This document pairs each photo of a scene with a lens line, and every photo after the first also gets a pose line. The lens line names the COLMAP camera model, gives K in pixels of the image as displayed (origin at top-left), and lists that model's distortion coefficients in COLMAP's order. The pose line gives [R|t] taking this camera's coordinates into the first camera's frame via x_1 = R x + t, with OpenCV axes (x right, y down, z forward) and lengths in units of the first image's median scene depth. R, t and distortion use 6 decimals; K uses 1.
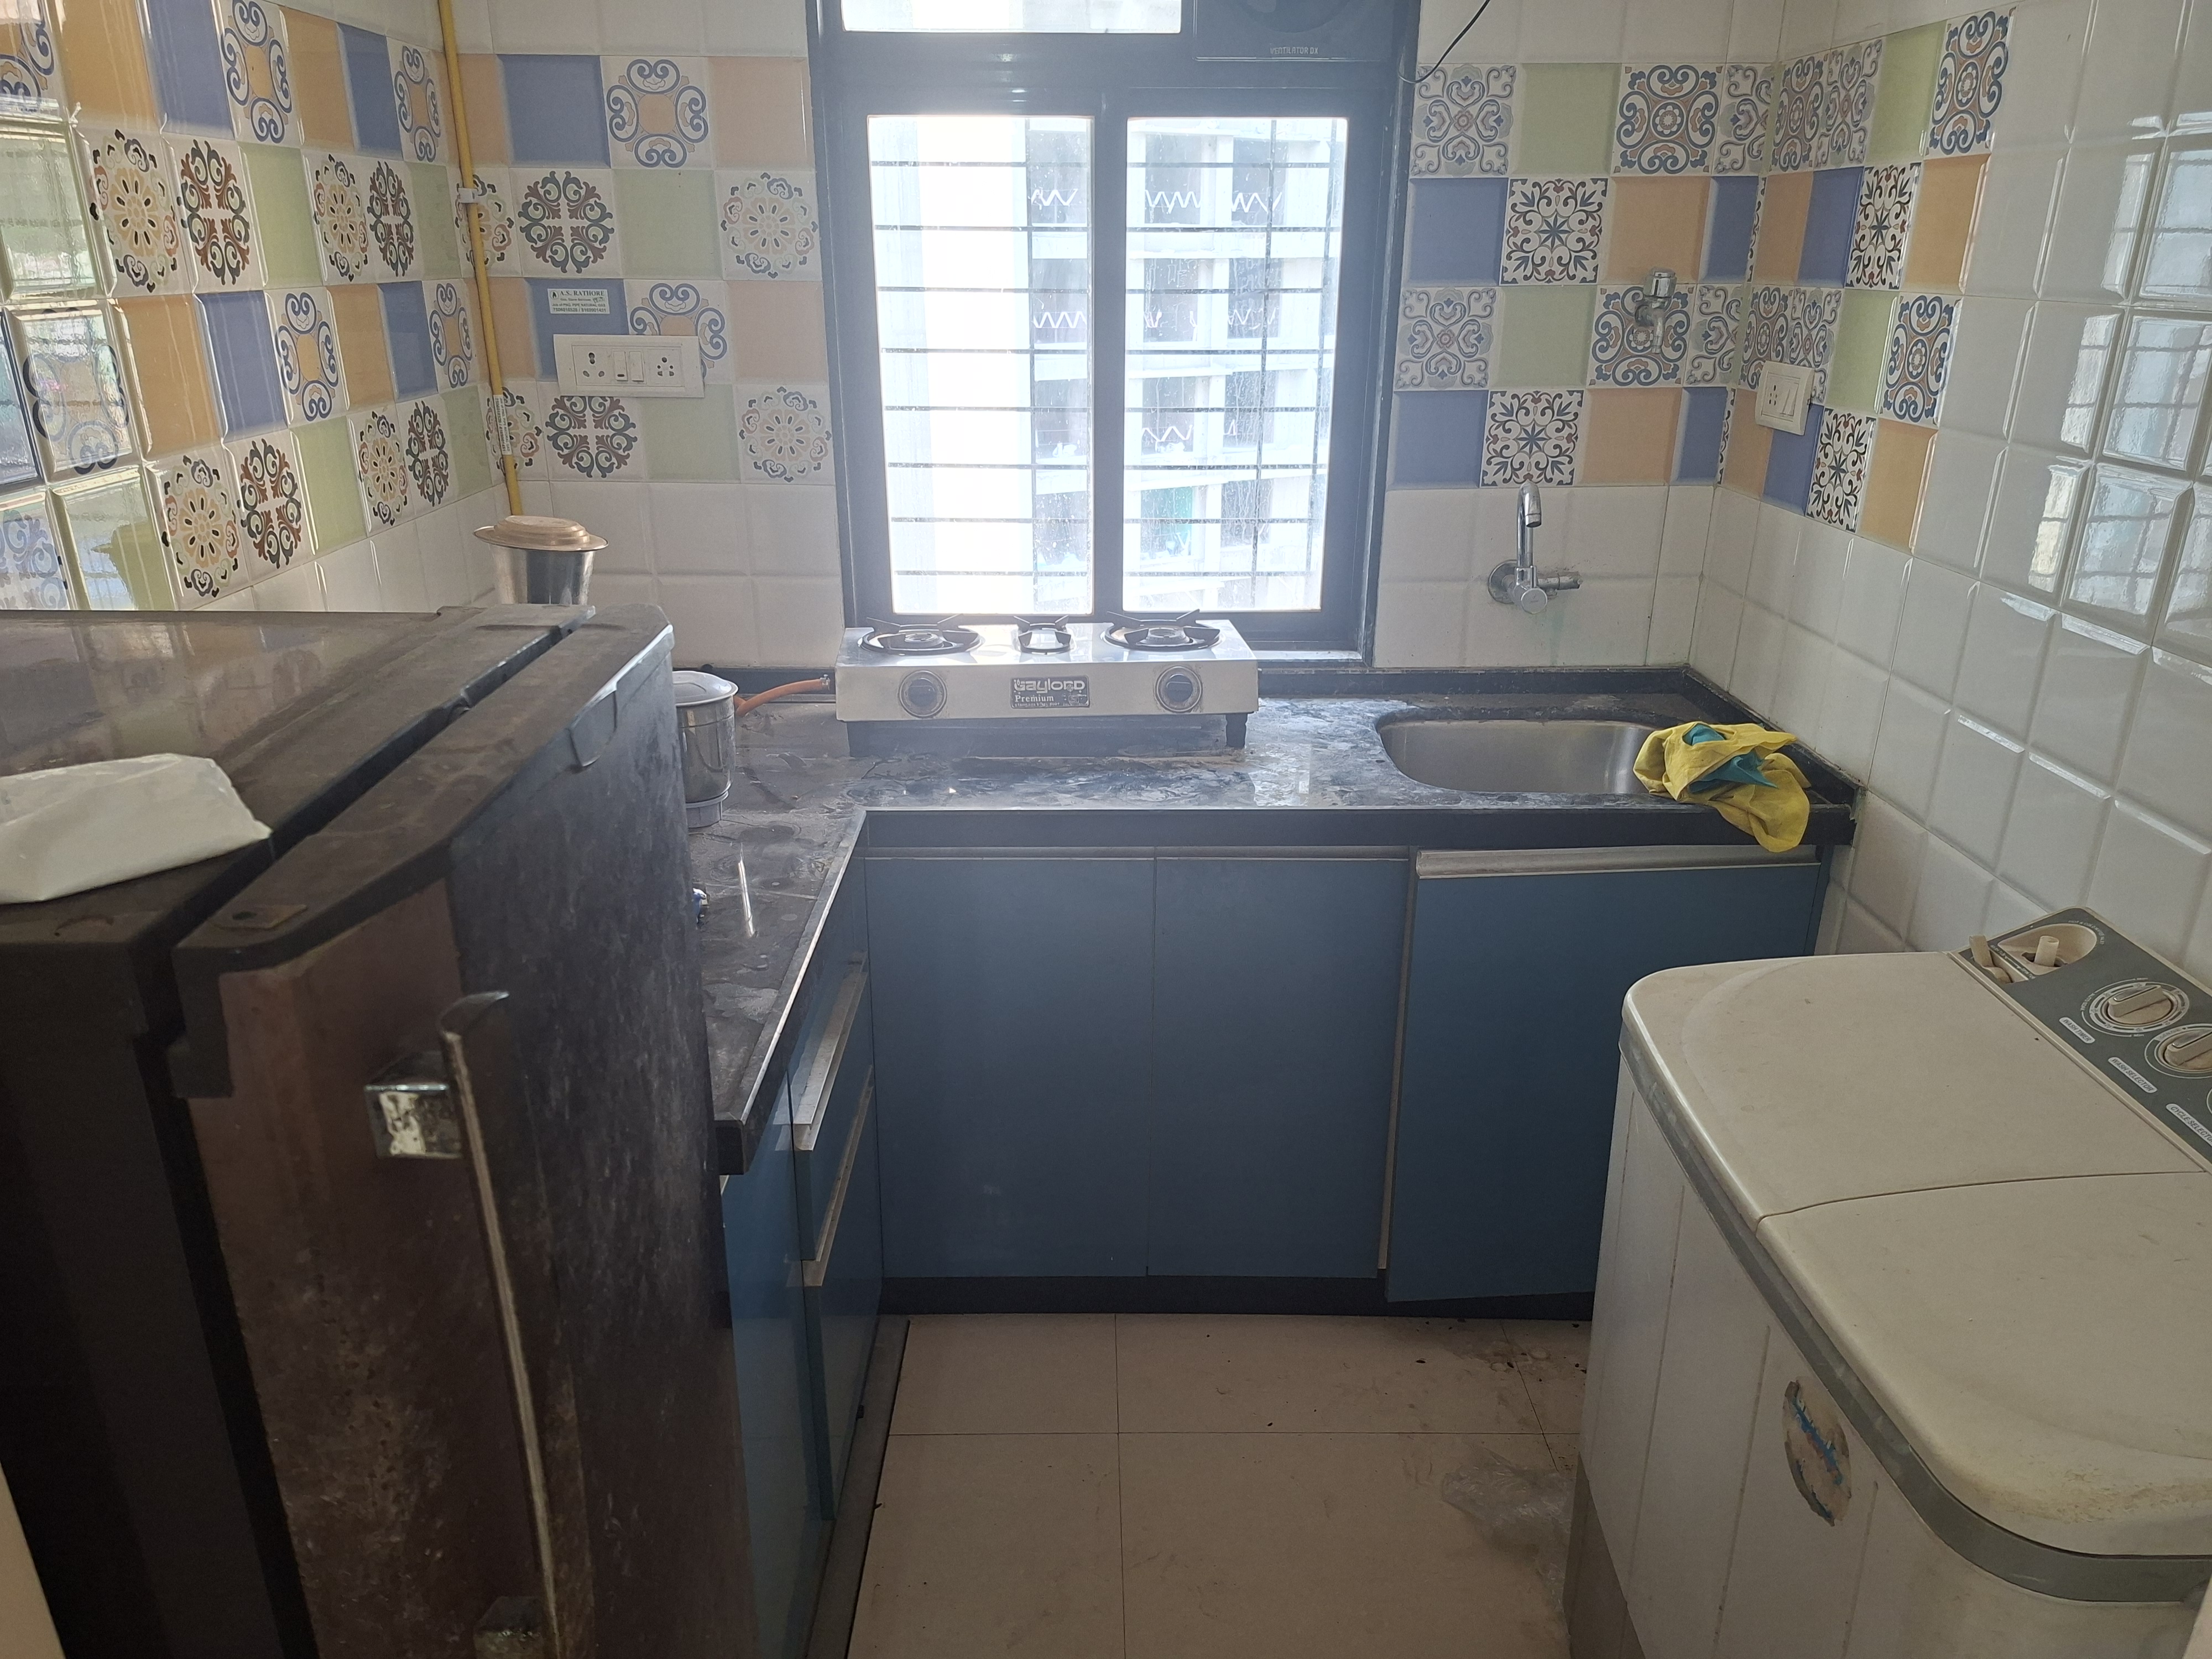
lens RADIAL K [[1531.3, 0, 1101.8], [0, 1531.3, 849.8], [0, 0, 1]] dist [0.103409, -0.118608]
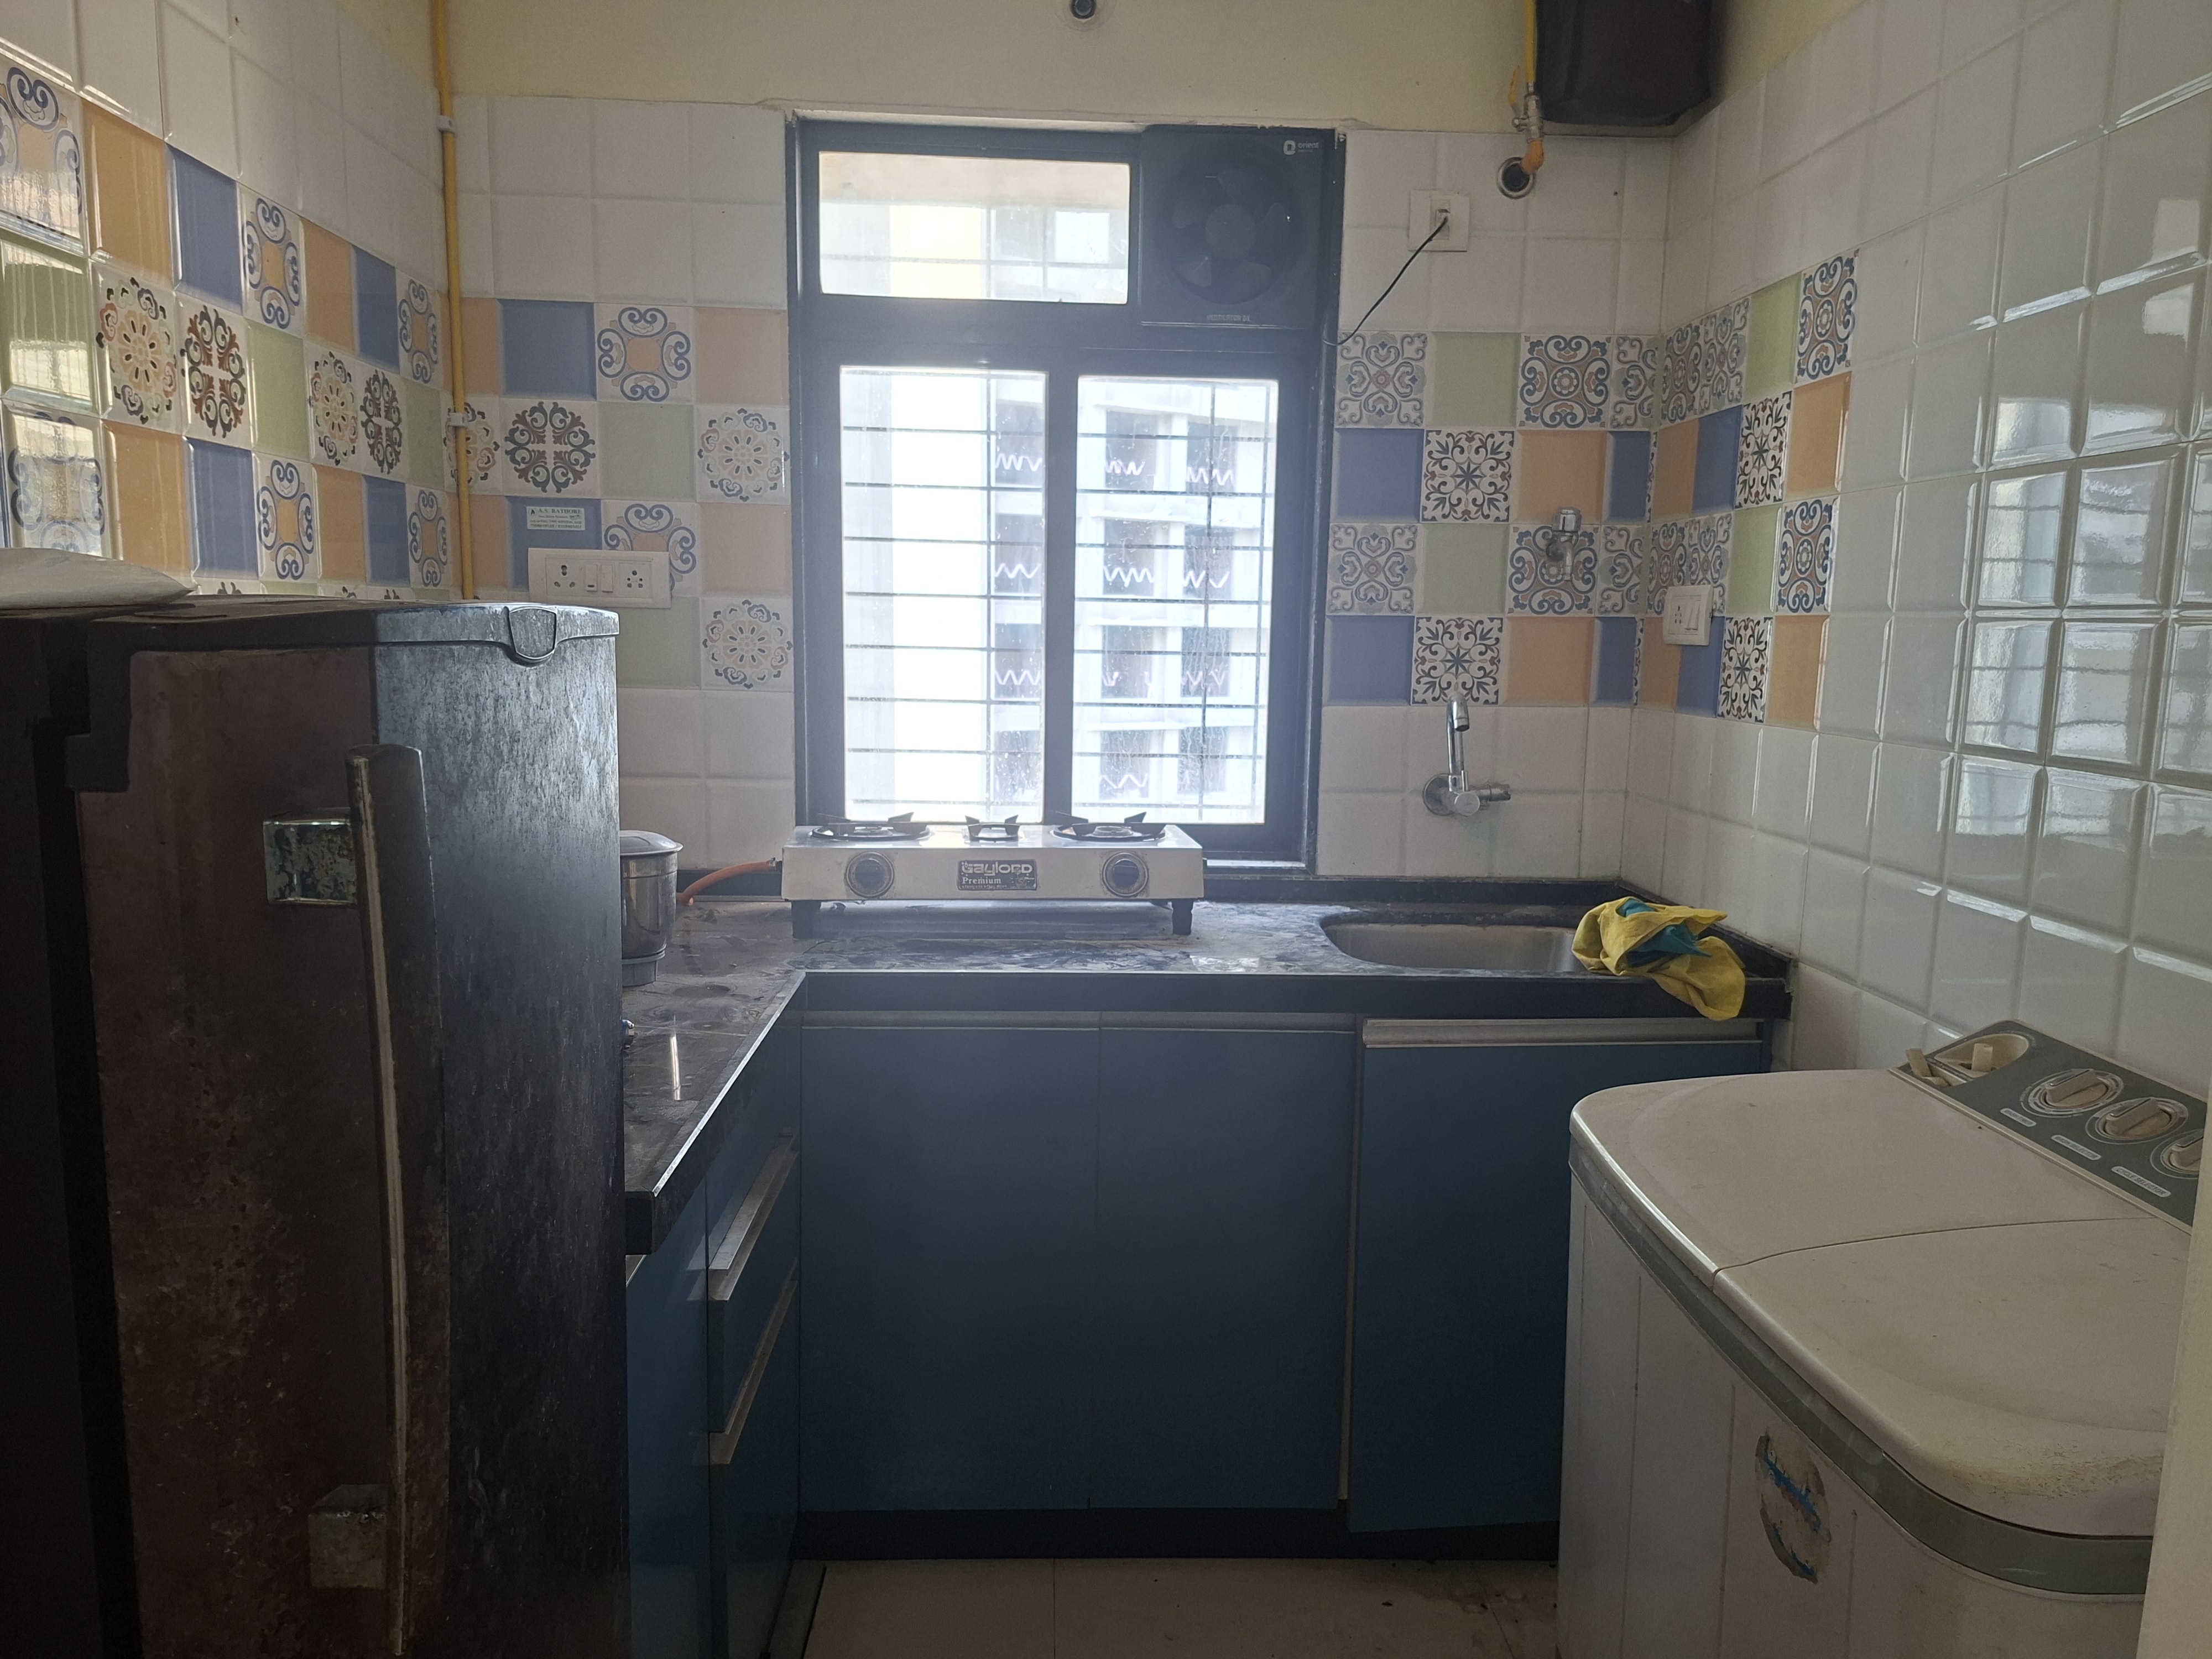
lens RADIAL K [[1535.5, 0, 1115.2], [0, 1535.5, 849.2], [0, 0, 1]] dist [0.129133, -0.174357]
pose [[0.999262, 0.012396, 0.036347, 0.007259], [-0.003988, 0.974854, -0.222810, 0.111074], [-0.038195, 0.222501, 0.974184, 0.007411]]
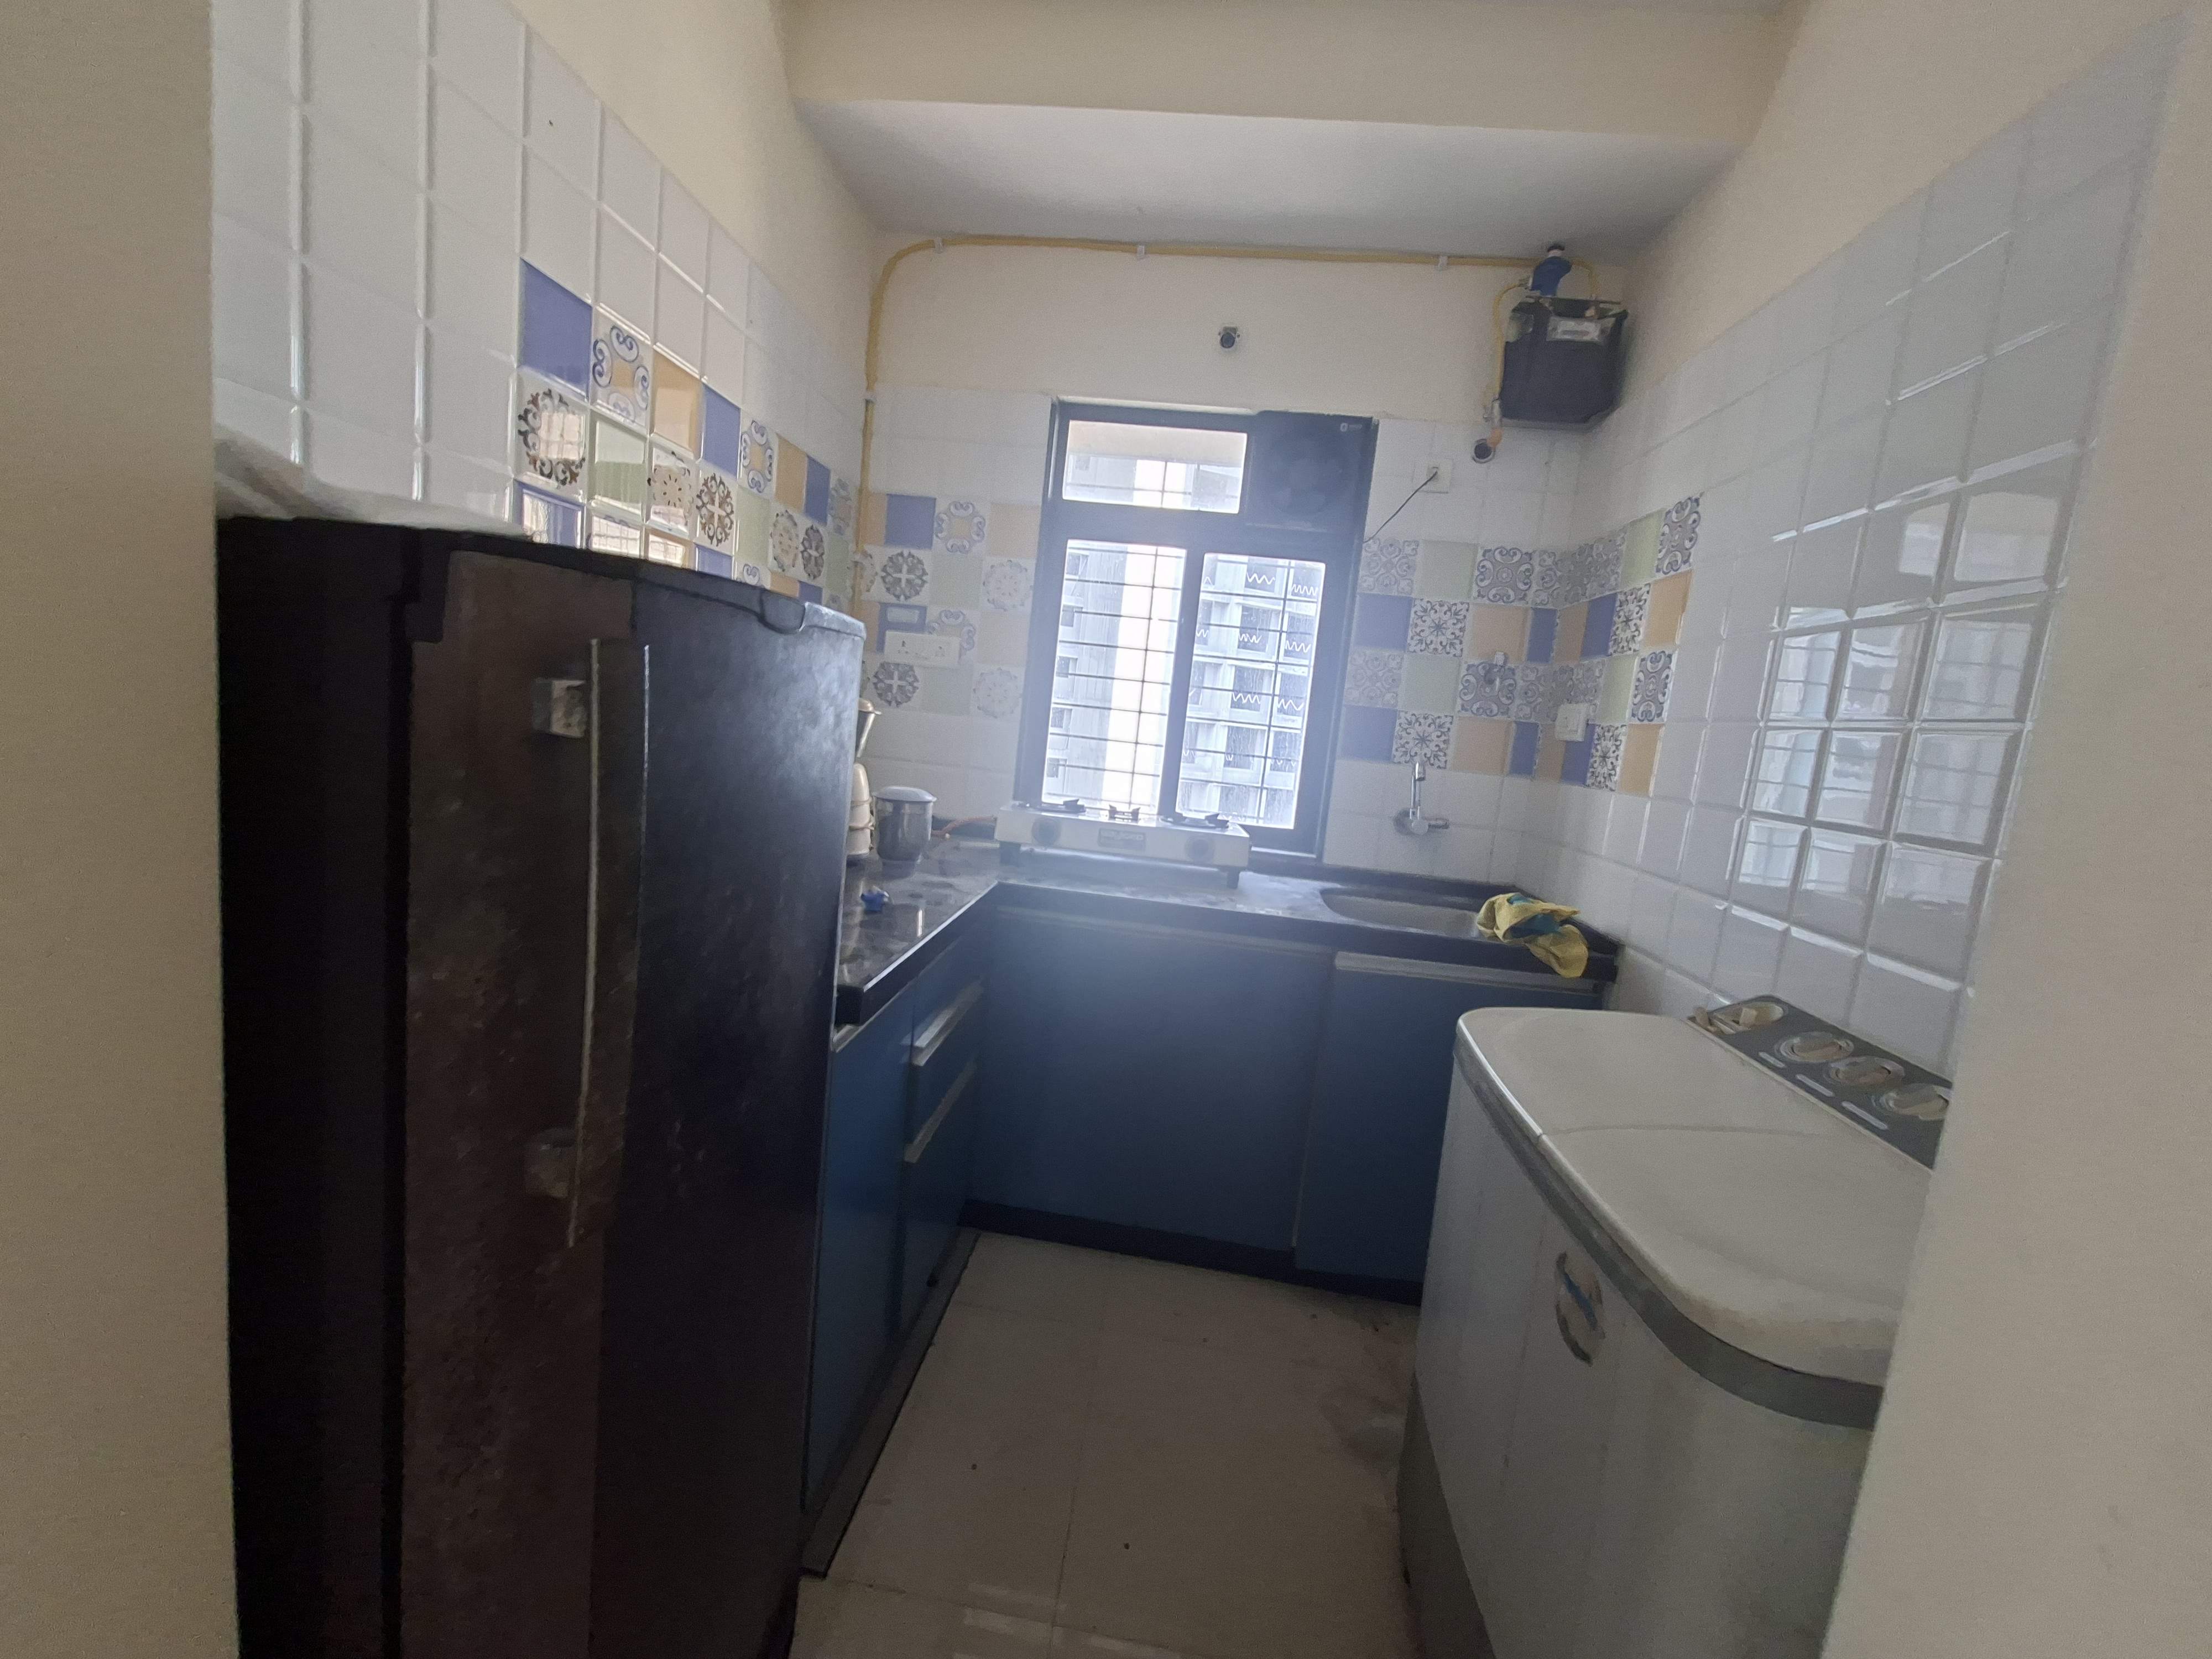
lens RADIAL K [[870.3, 0, 1102.8], [0, 870.3, 813.4], [0, 0, 1]] dist [-0.004465, -0.000401]
pose [[0.987548, 0.115457, -0.106854, 0.046750], [-0.139084, 0.958178, -0.250100, 0.117115], [0.073510, 0.261847, 0.962306, 0.080173]]
